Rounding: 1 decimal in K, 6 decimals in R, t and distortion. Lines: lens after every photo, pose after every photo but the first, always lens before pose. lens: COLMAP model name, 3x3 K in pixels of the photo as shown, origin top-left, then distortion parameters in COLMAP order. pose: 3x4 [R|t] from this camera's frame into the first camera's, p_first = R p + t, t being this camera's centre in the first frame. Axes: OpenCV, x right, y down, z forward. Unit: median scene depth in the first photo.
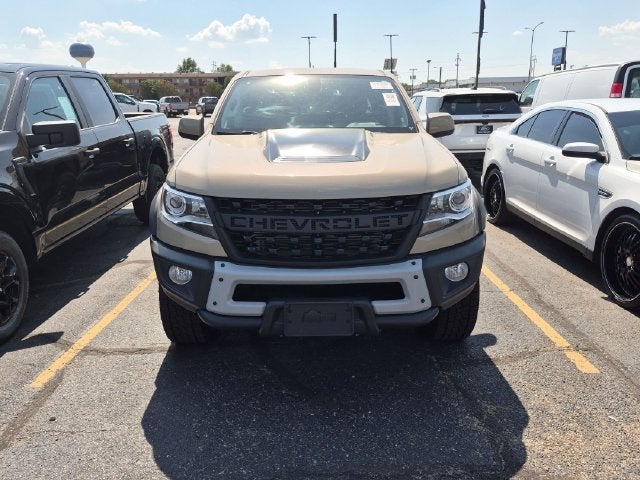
lens RADIAL K [[543.2, 0, 320.0], [0, 543.2, 240.0], [0, 0, 1]] dist [0.040134, -0.015878]
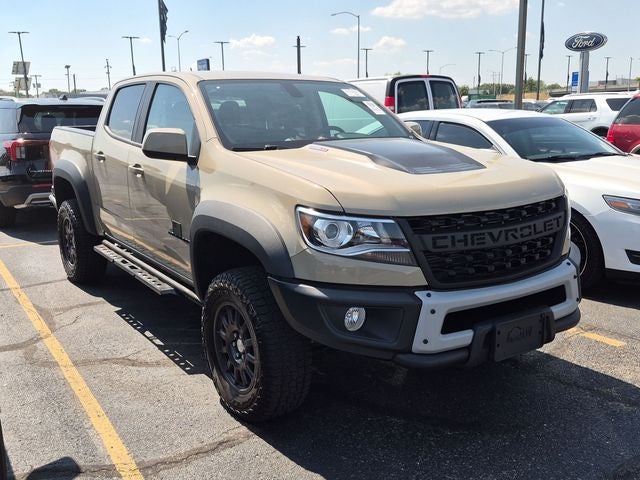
lens RADIAL K [[646.2, 0, 320.0], [0, 646.2, 240.0], [0, 0, 1]] dist [0.076580, -0.012171]
pose [[0.838367, -0.111337, 0.533615, -0.863456], [0.143956, 0.989387, -0.019738, -0.044181], [-0.525754, 0.093364, 0.845497, 0.221452]]
